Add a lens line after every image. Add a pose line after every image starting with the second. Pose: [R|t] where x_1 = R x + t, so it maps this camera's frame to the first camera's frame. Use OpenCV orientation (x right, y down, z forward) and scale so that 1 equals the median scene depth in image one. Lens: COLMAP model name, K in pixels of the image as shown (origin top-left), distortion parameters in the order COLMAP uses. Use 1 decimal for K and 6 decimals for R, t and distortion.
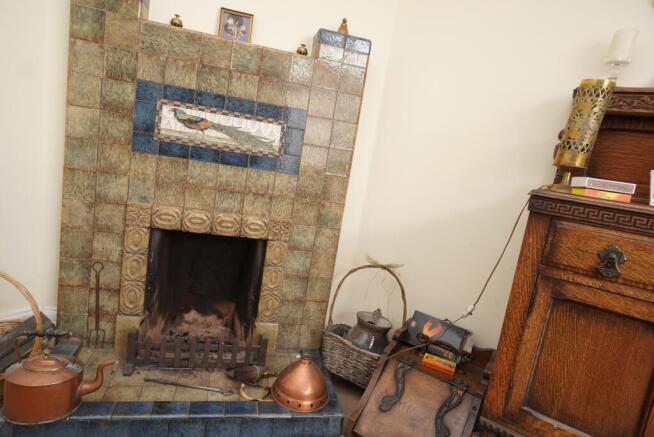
lens RADIAL K [[392.9, 0, 326.3], [0, 392.9, 219.0], [0, 0, 1]] dist [-0.001306, -0.000072]
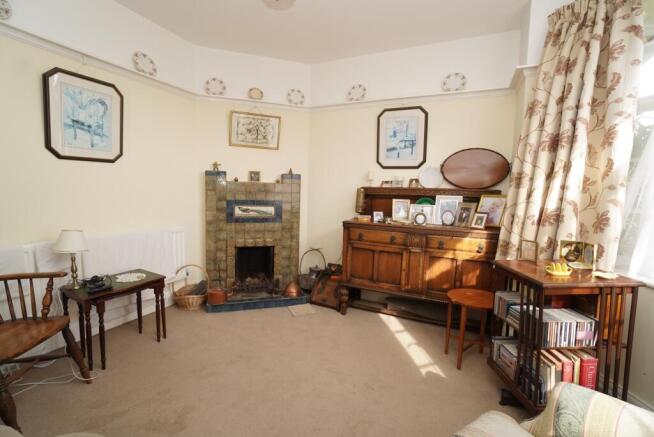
lens RADIAL K [[285.8, 0, 313.1], [0, 285.8, 223.5], [0, 0, 1]] dist [-0.000379, -0.000006]
pose [[0.989450, -0.136238, 0.049282, 0.054713], [0.138219, 0.989621, -0.039306, 0.012400], [-0.043416, 0.045703, 0.998011, -1.188934]]
